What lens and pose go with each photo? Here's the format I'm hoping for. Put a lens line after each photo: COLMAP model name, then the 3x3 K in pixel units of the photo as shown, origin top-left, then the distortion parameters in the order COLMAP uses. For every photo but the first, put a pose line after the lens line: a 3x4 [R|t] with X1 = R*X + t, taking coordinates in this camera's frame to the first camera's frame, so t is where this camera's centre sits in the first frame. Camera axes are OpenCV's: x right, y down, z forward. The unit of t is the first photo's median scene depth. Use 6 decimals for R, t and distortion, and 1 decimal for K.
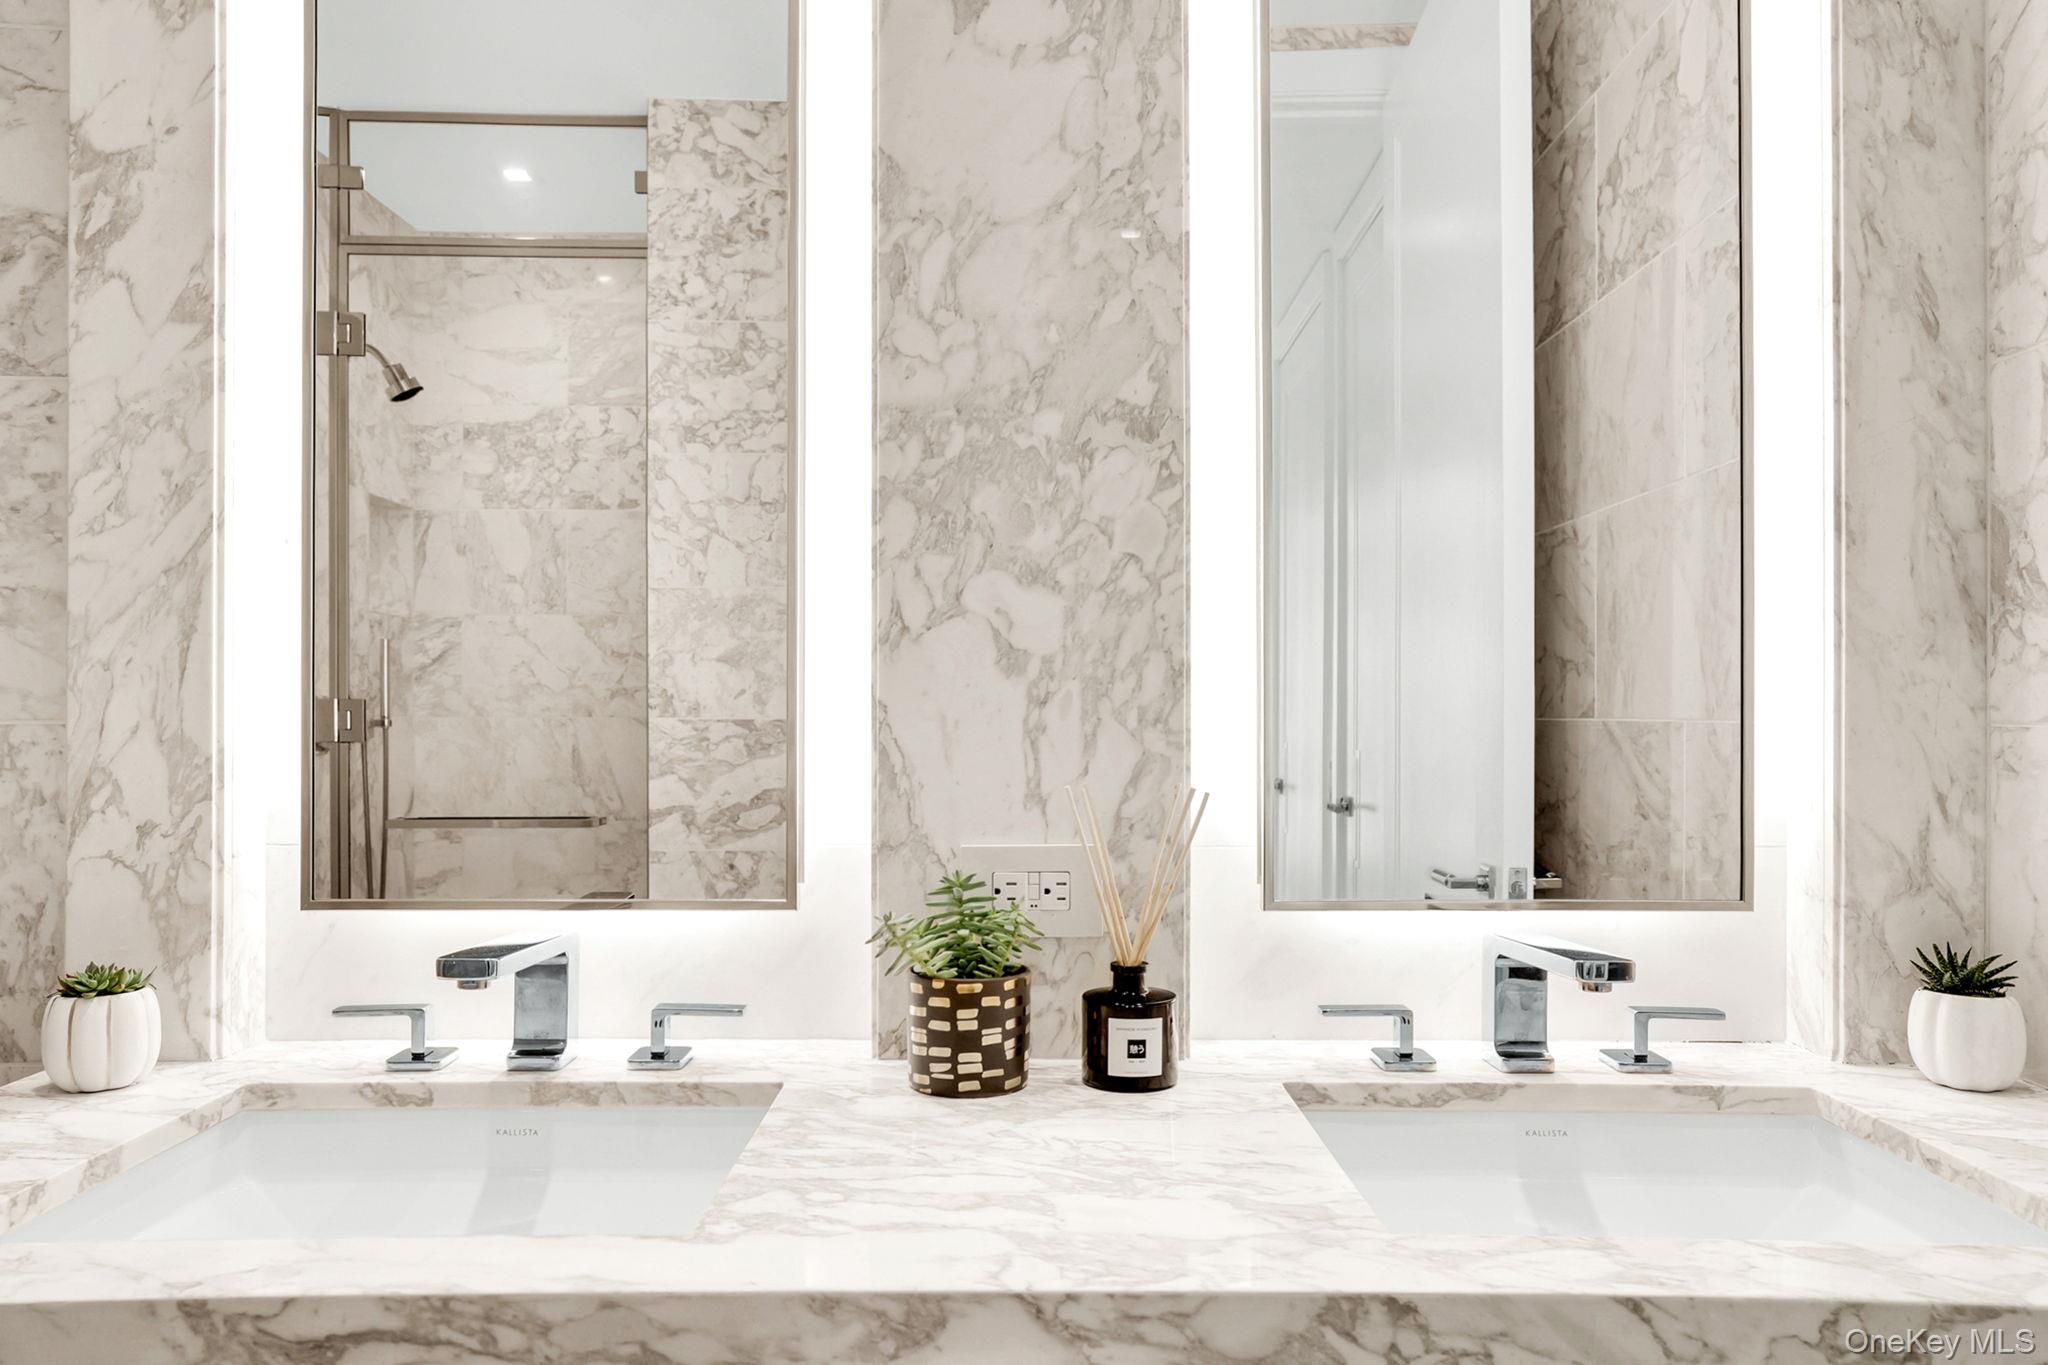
lens RADIAL K [[1483.4, 0, 1021.5], [0, 1483.4, 714.2], [0, 0, 1]] dist [0.021866, 0.008628]
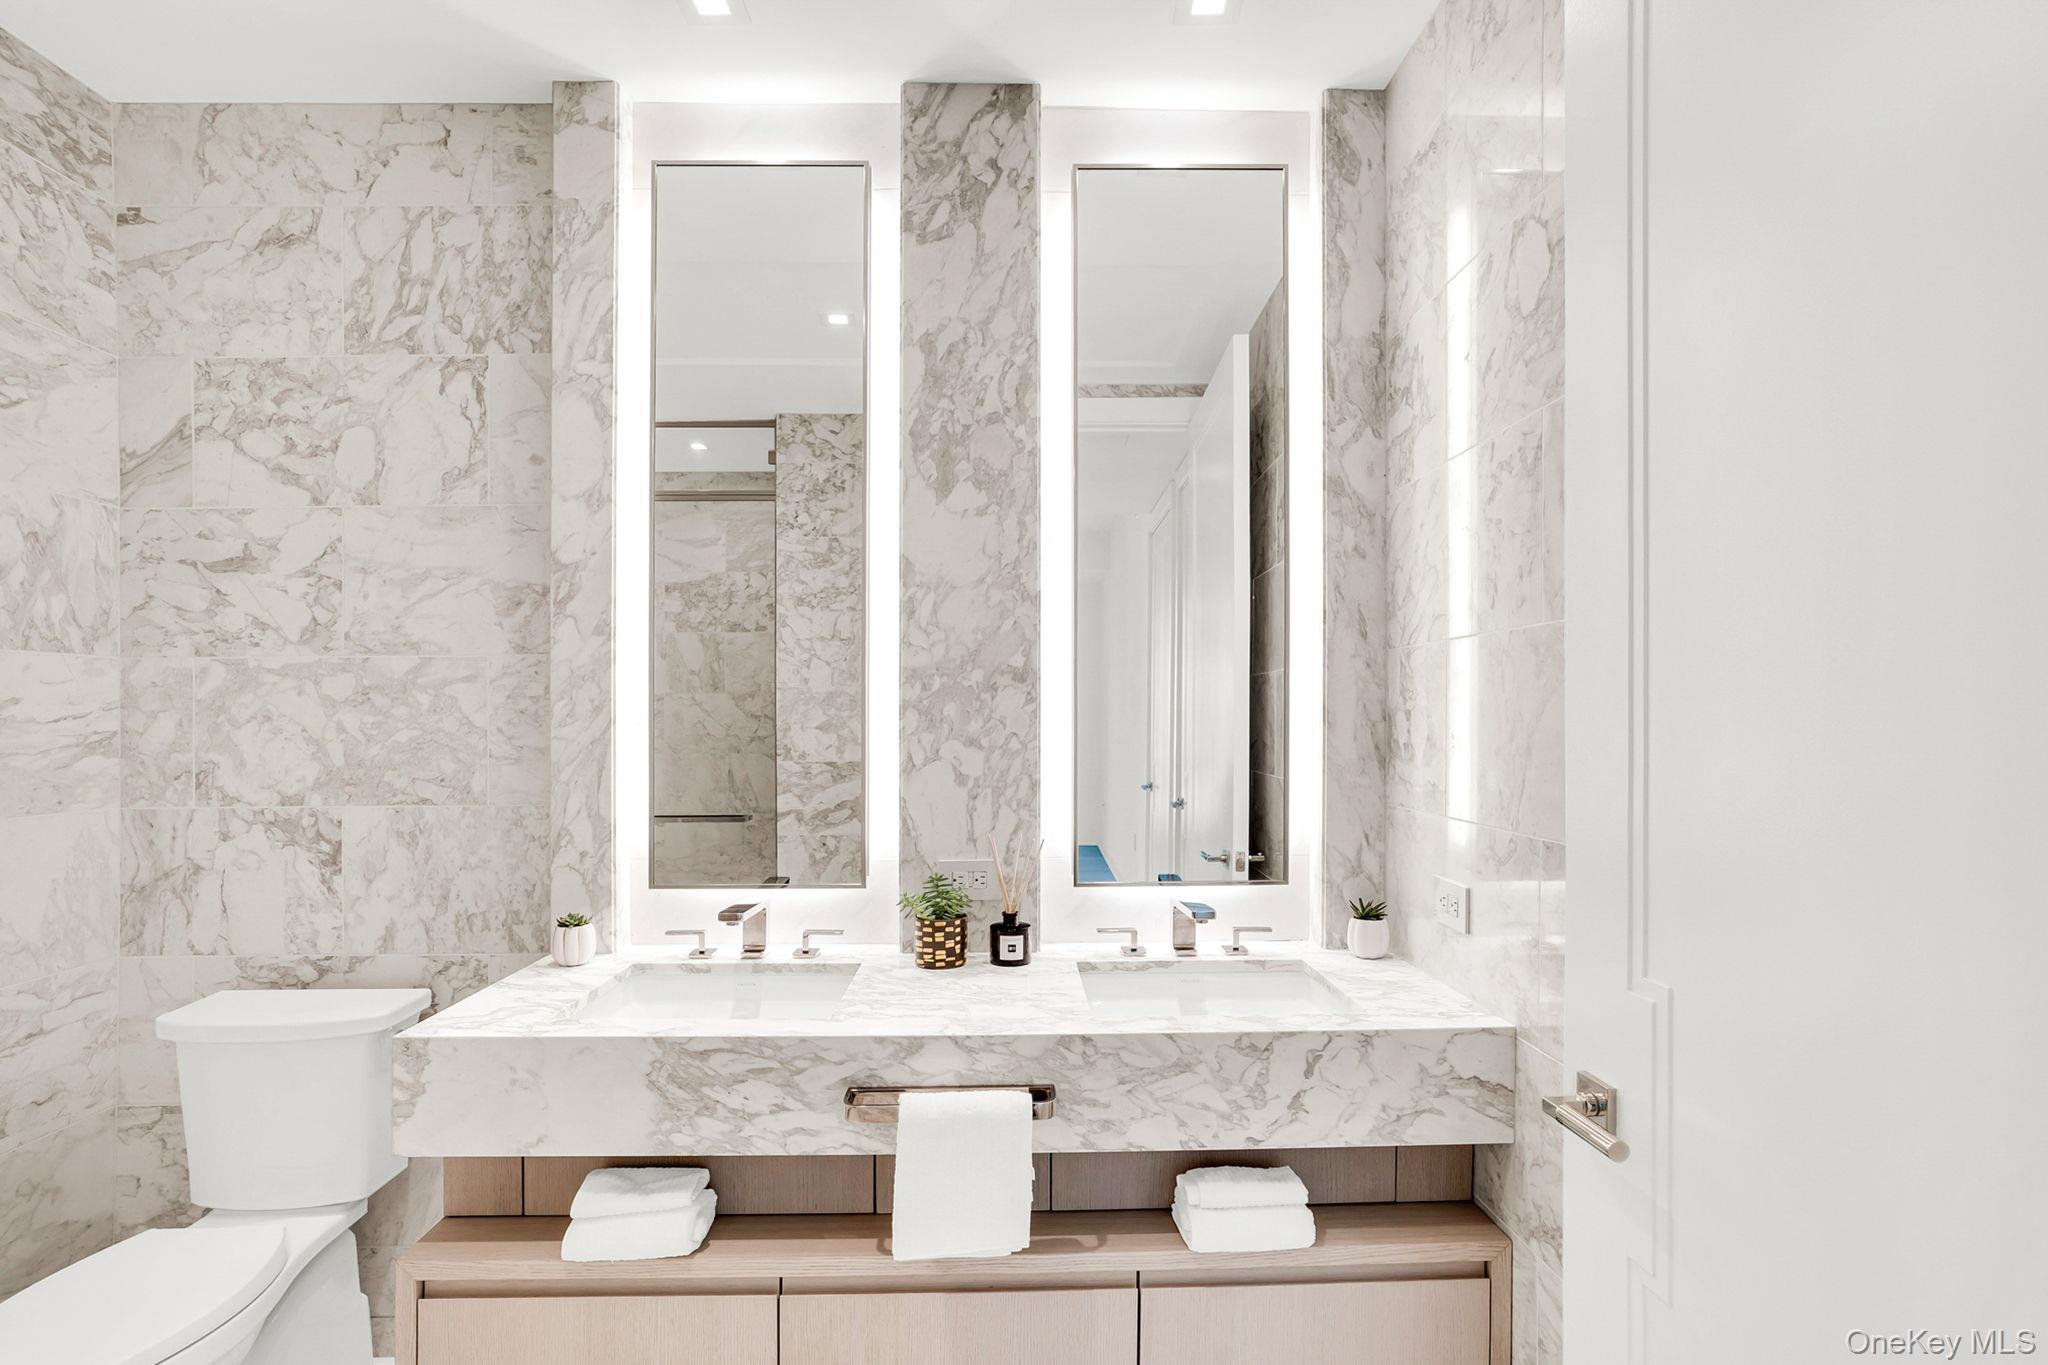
lens RADIAL K [[1007.6, 0, 1080.6], [0, 1007.6, 764.6], [0, 0, 1]] dist [-0.067391, 0.027917]
pose [[0.997567, 0.003881, 0.069612, 0.068733], [-0.007193, 0.998851, 0.047385, -0.133325], [-0.069348, -0.047770, 0.996448, -0.546223]]
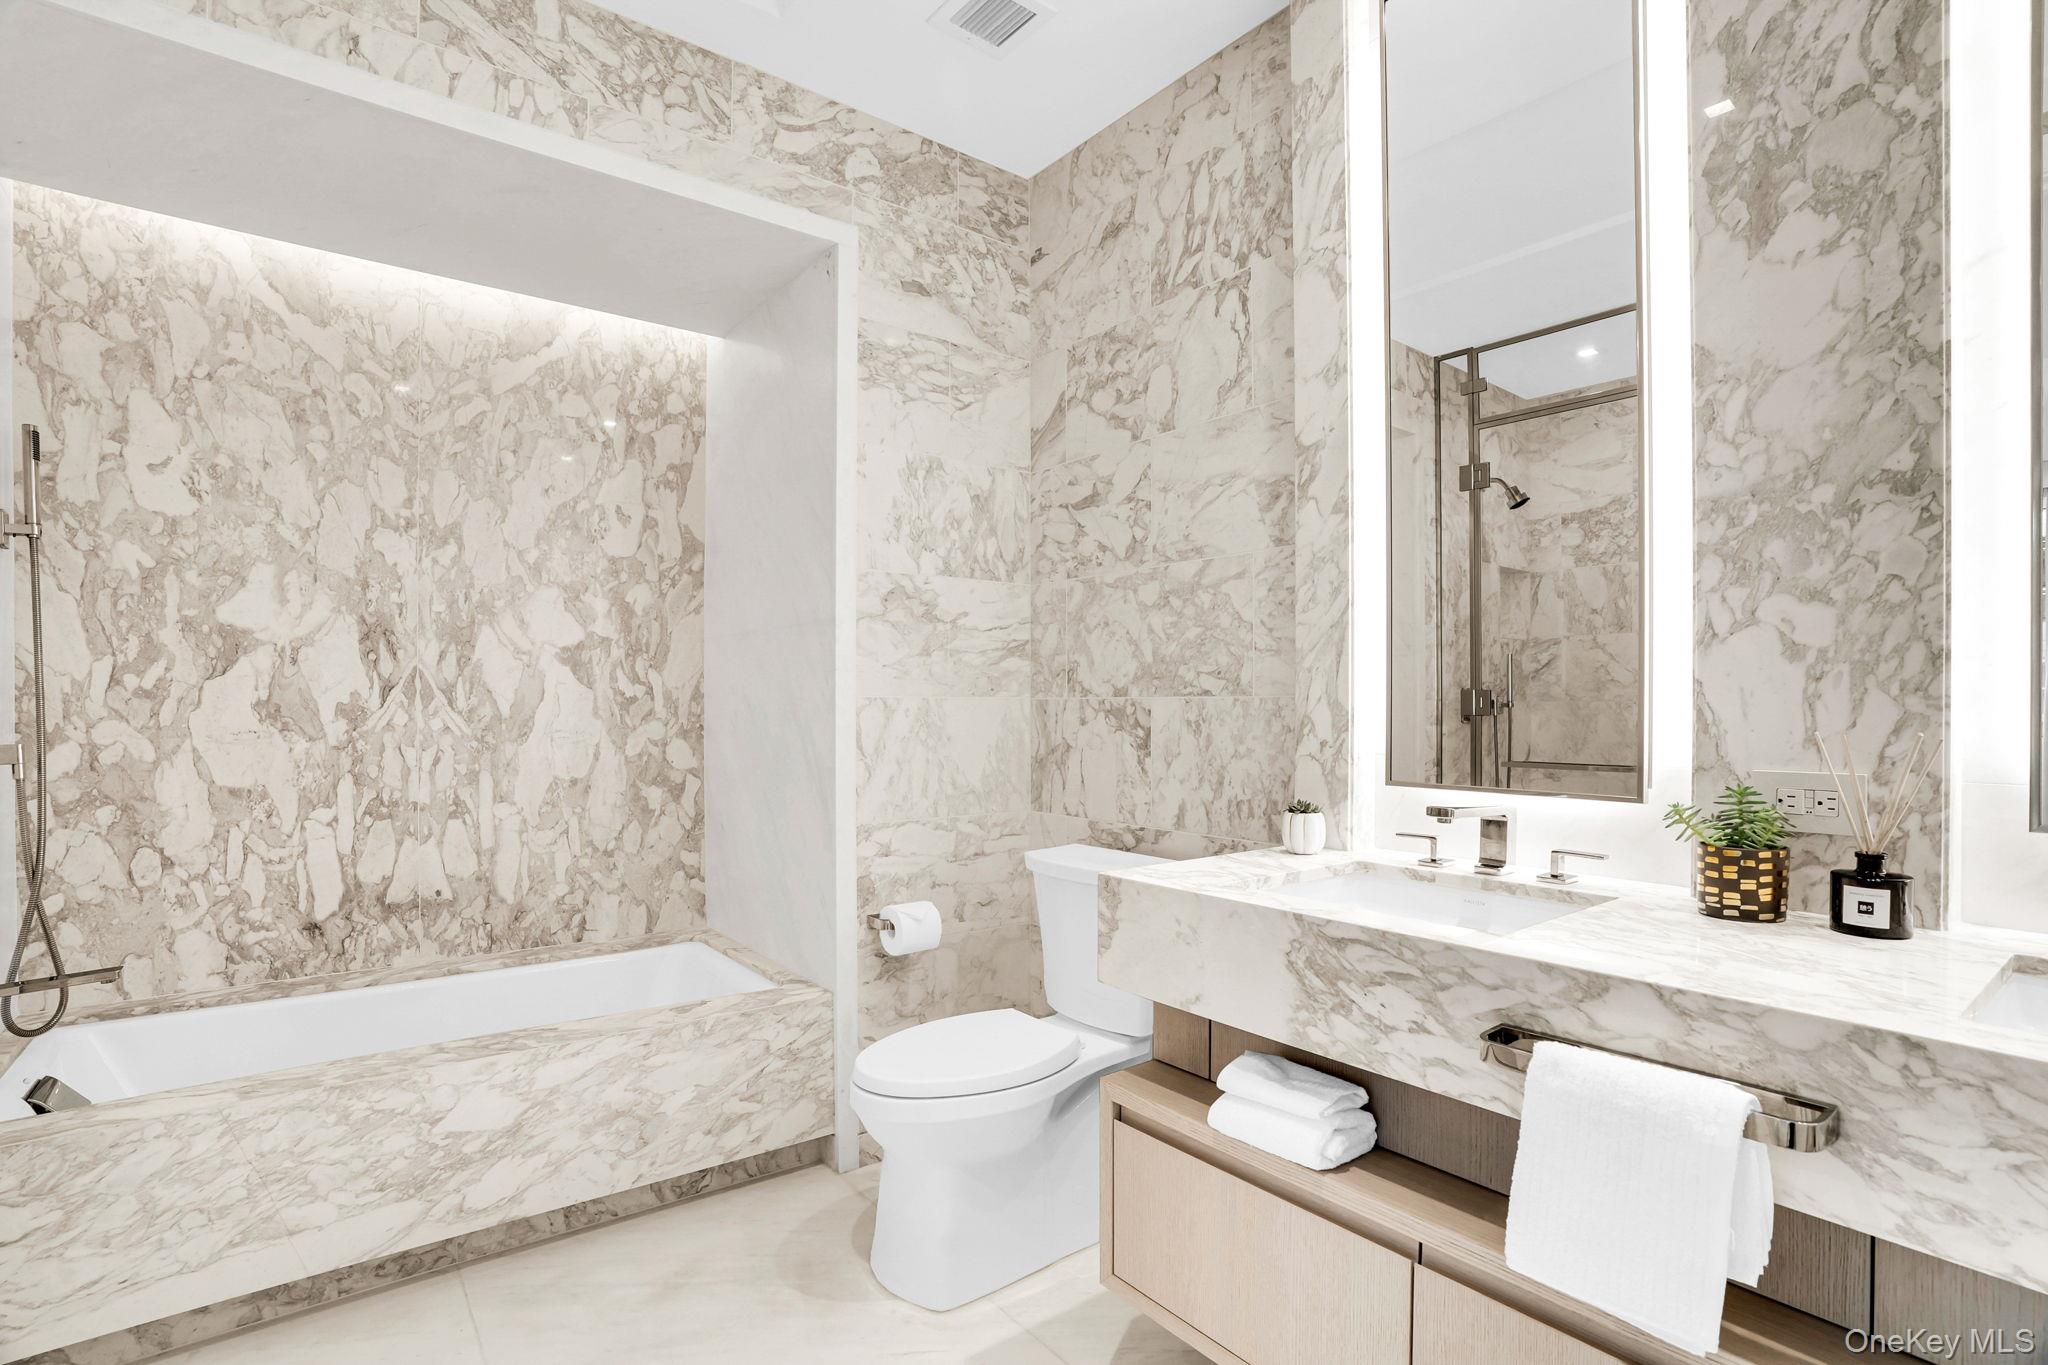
lens RADIAL K [[993.0, 0, 1023.9], [0, 993.0, 733.3], [0, 0, 1]] dist [-0.064724, 0.021037]
pose [[0.609115, 0.021282, -0.792796, 0.297634], [0.001134, 0.999615, 0.027705, 0.019631], [0.793081, -0.017775, 0.608857, -0.240060]]
